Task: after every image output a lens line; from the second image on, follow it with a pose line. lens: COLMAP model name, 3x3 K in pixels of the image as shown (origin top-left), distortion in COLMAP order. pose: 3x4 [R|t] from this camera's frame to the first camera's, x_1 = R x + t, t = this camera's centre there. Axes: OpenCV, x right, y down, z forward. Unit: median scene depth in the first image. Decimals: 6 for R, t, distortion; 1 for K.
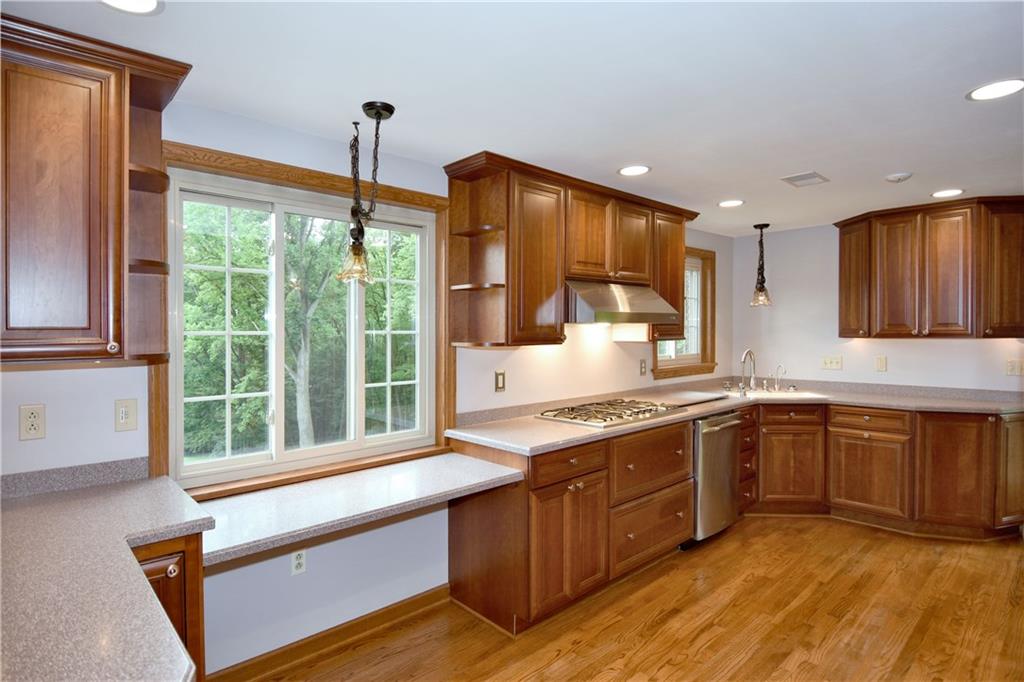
lens RADIAL K [[539.9, 0, 512.0], [0, 539.9, 341.0], [0, 0, 1]] dist [0.005328, -0.000311]
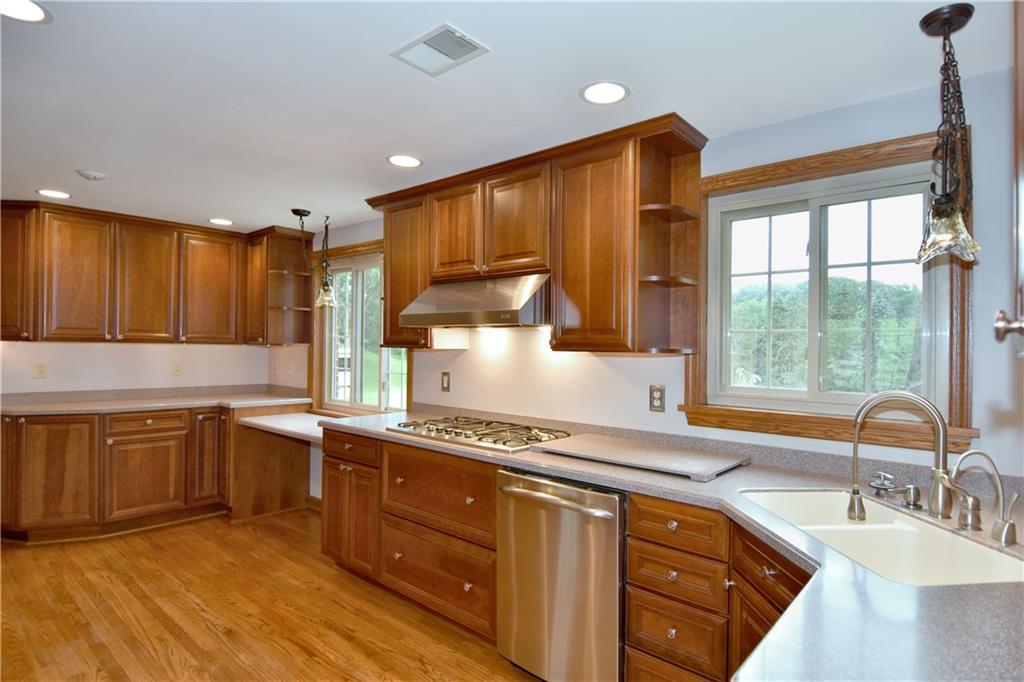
lens RADIAL K [[539.9, 0, 512.0], [0, 539.9, 341.0], [0, 0, 1]] dist [0.005328, -0.000311]
pose [[0.094086, 0.007502, -0.995536, 1.094238], [-0.022328, 0.999736, 0.005423, -0.017933], [0.995314, 0.021718, 0.094229, 1.033753]]
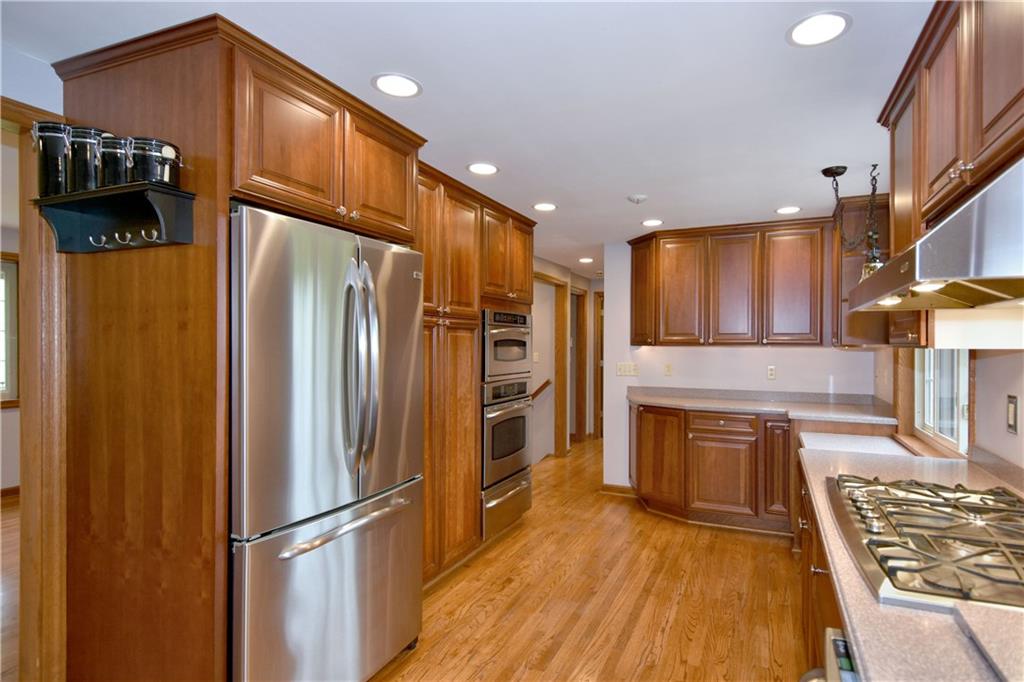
lens RADIAL K [[531.9, 0, 512.4], [0, 531.9, 345.5], [0, 0, 1]] dist [0.043403, -0.000076]
pose [[-0.882766, 0.015708, -0.469551, 0.774434], [0.010126, 0.999845, 0.014411, -0.011502], [0.469704, 0.007967, -0.882788, 1.226946]]
